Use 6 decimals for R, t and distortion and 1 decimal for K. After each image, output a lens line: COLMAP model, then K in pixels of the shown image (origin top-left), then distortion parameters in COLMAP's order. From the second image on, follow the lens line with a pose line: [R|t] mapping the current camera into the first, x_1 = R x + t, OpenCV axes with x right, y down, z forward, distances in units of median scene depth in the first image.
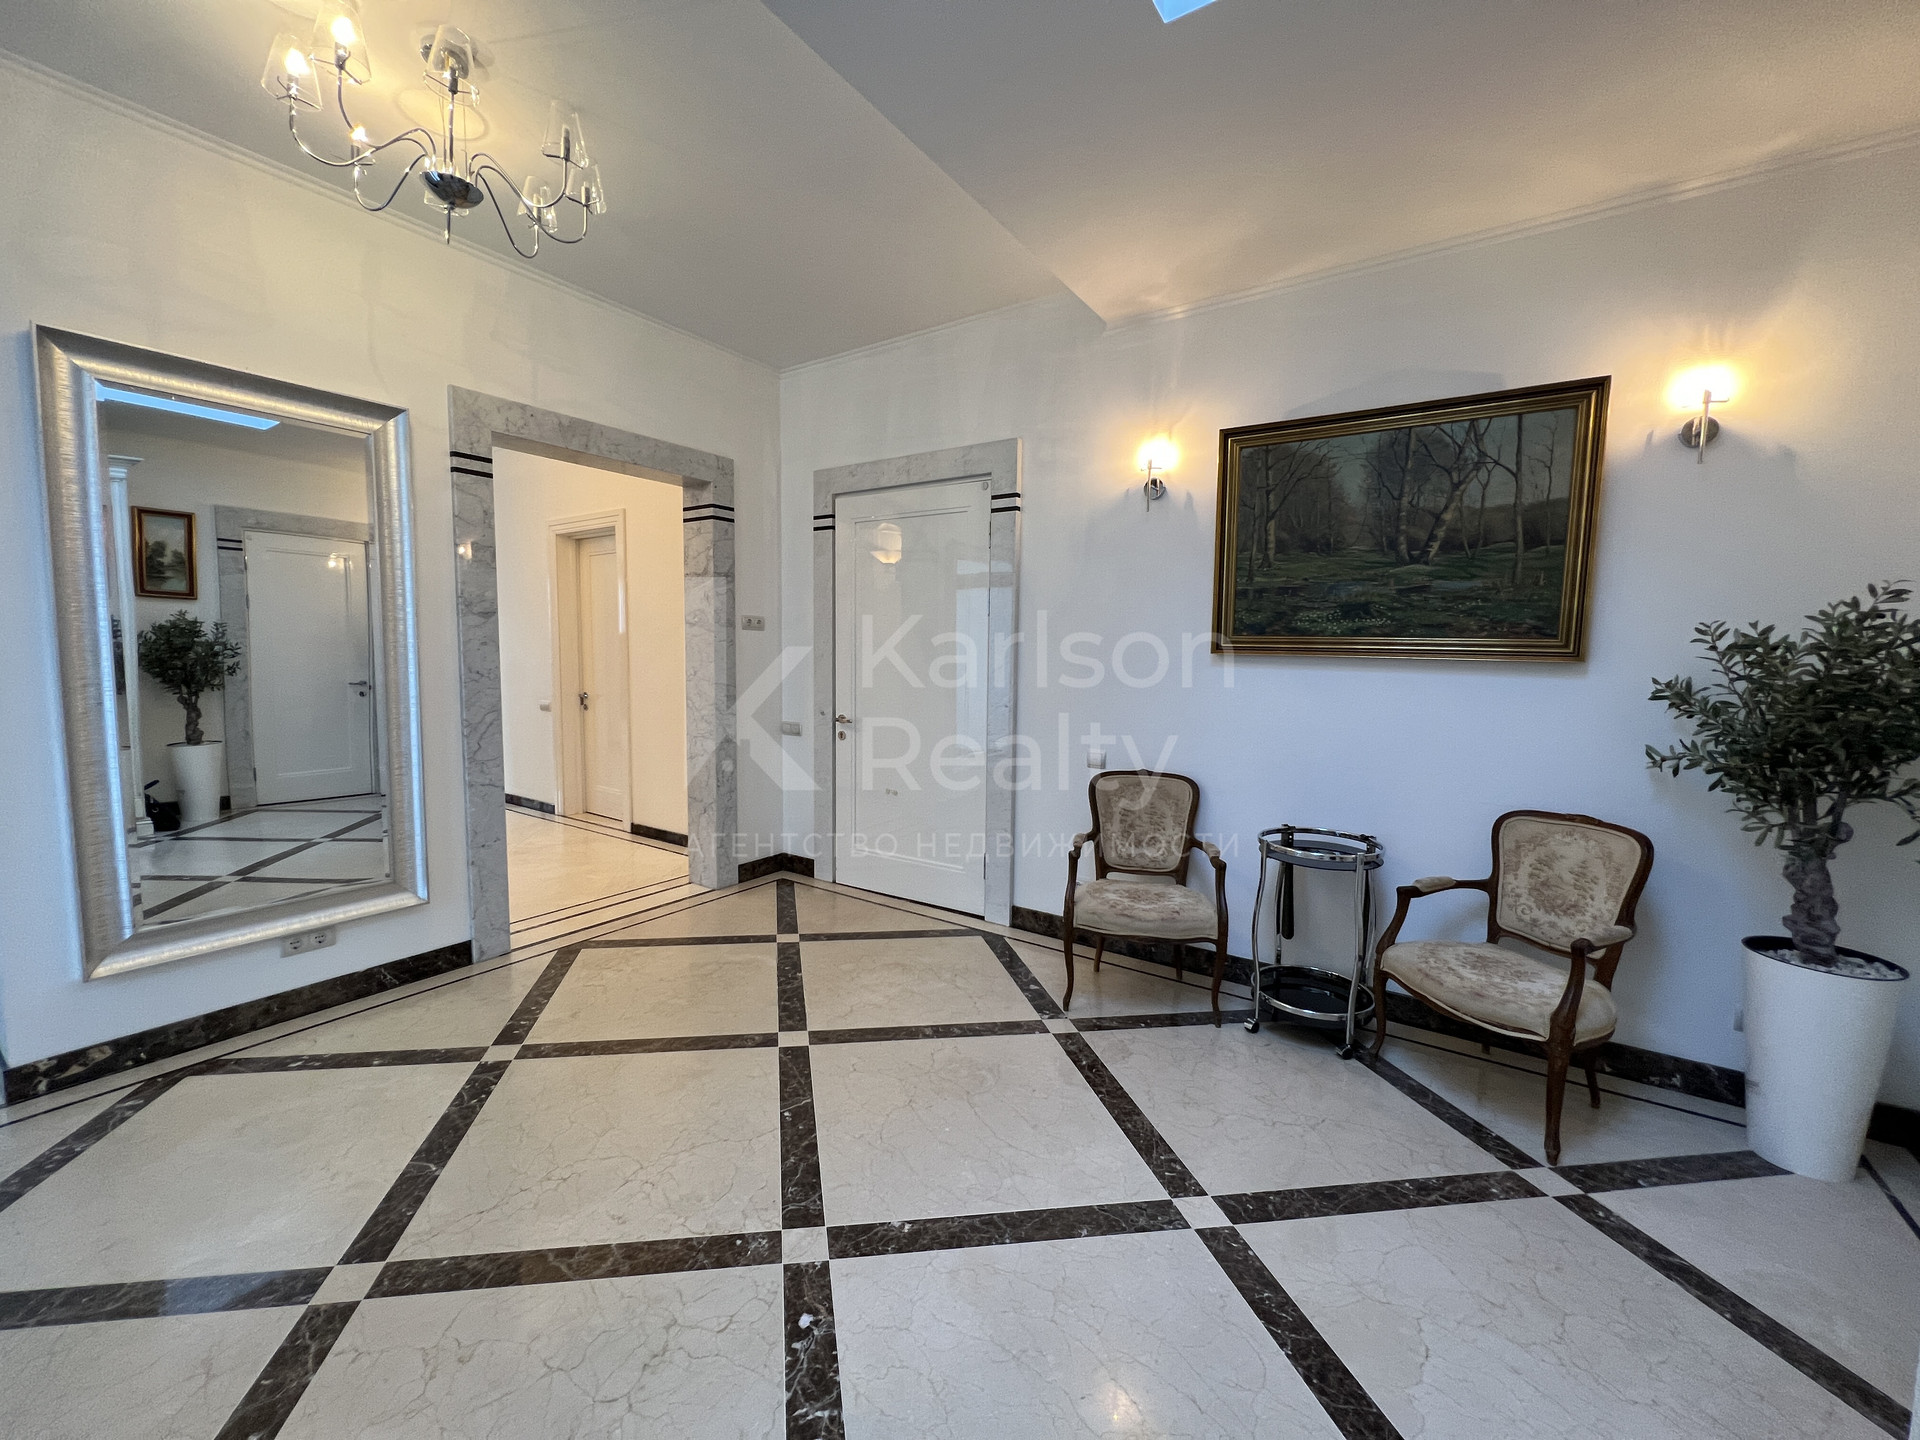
lens RADIAL K [[771.5, 0, 957.2], [0, 771.5, 712.7], [0, 0, 1]] dist [-0.003053, 0.000922]
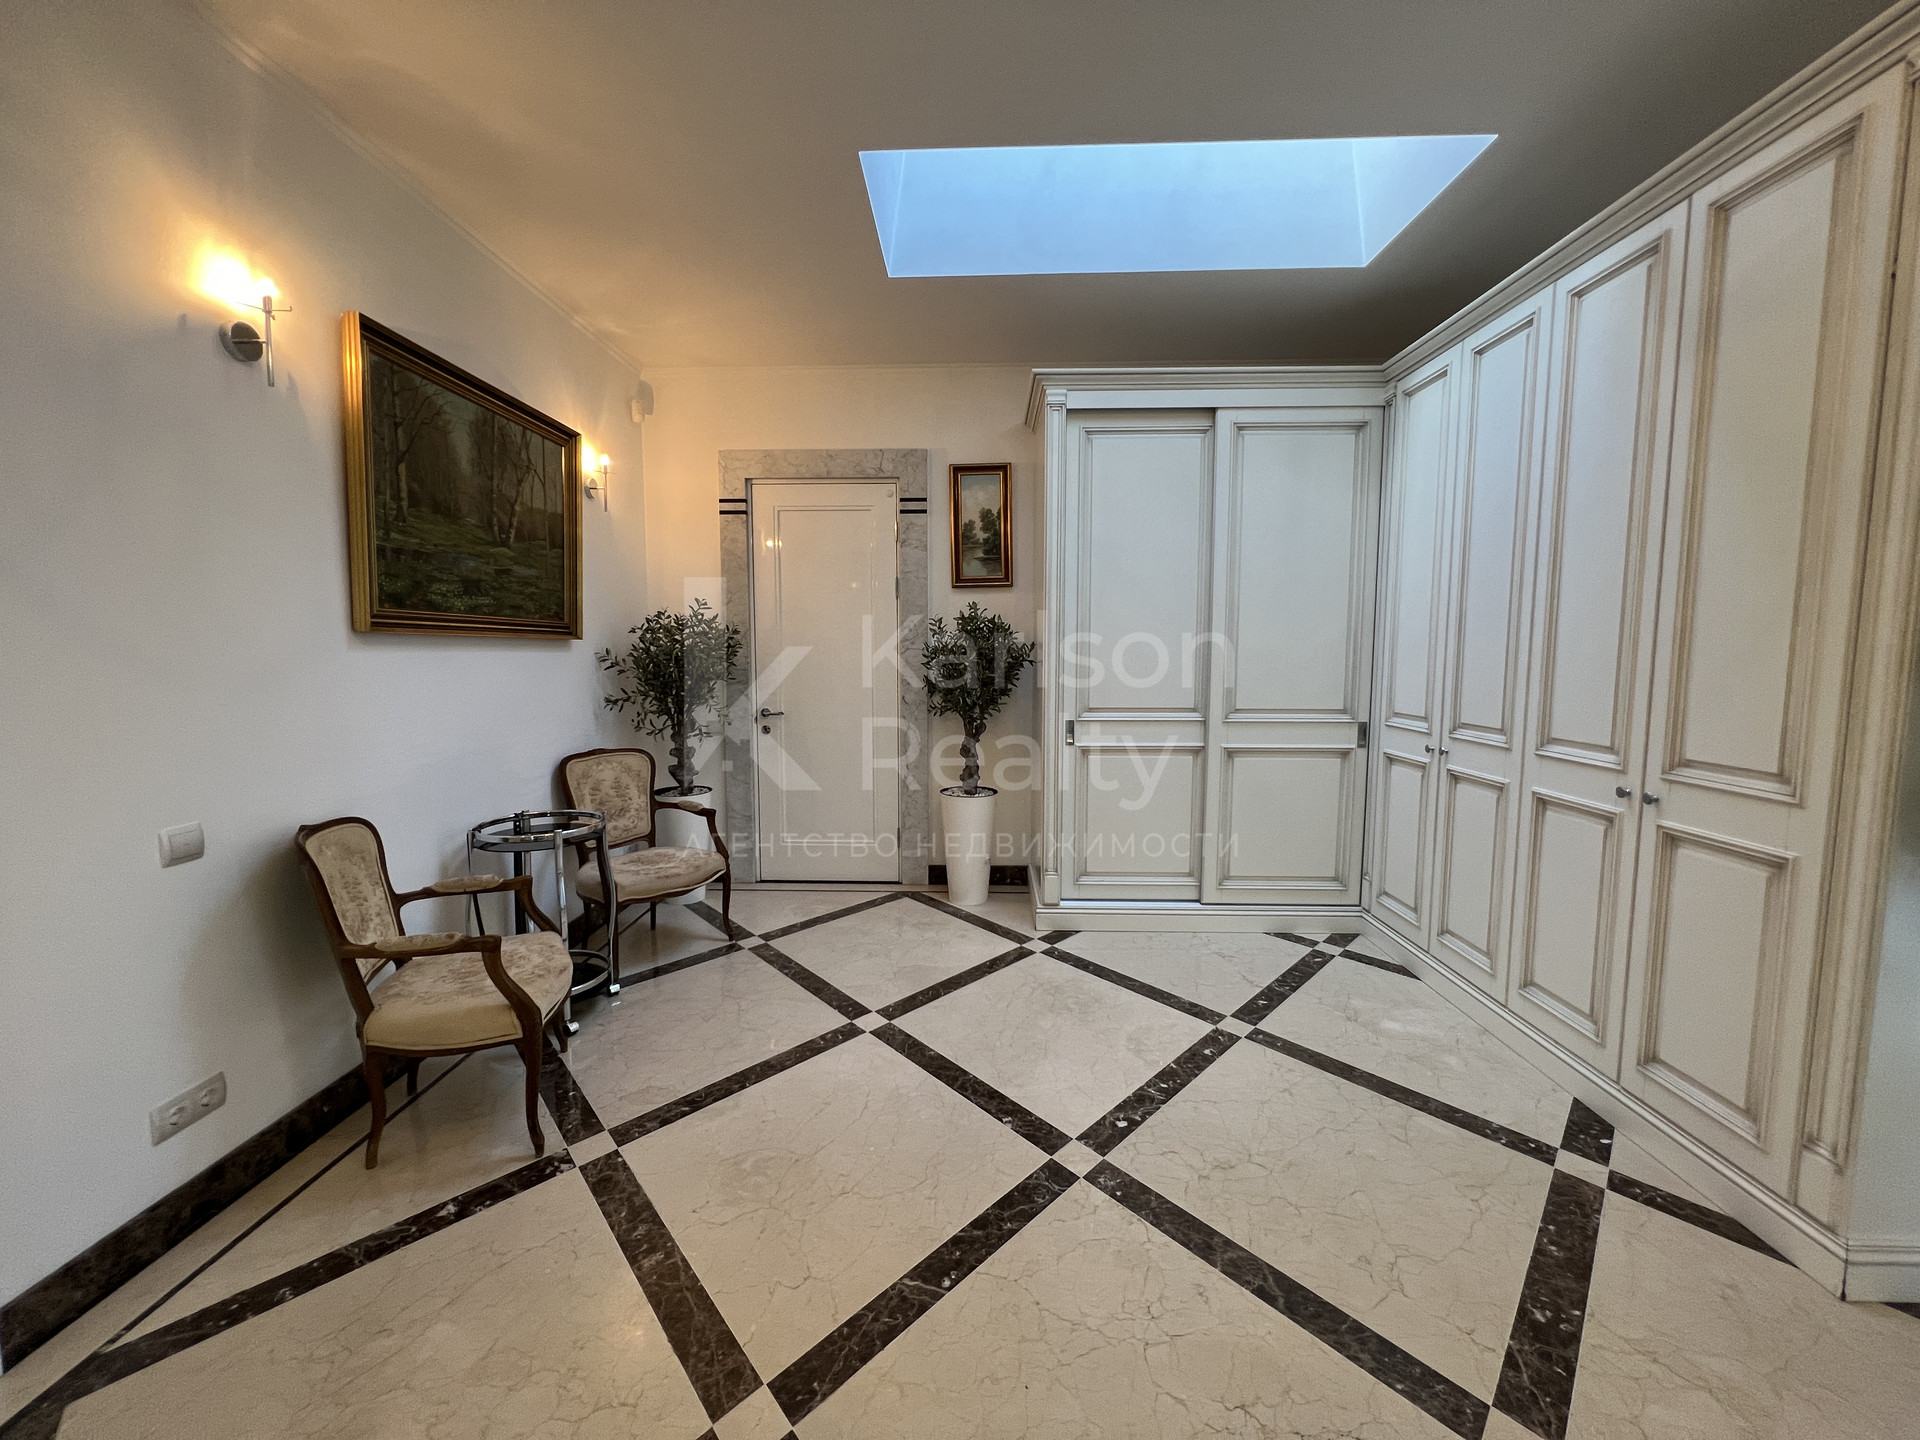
lens RADIAL K [[771.5, 0, 954.5], [0, 771.5, 713.9], [0, 0, 1]] dist [-0.003053, 0.000922]
pose [[-0.543656, -0.087835, 0.834700, -0.683344], [0.059457, 0.987980, 0.142690, -0.088130], [-0.837200, 0.127203, -0.531899, 1.155633]]
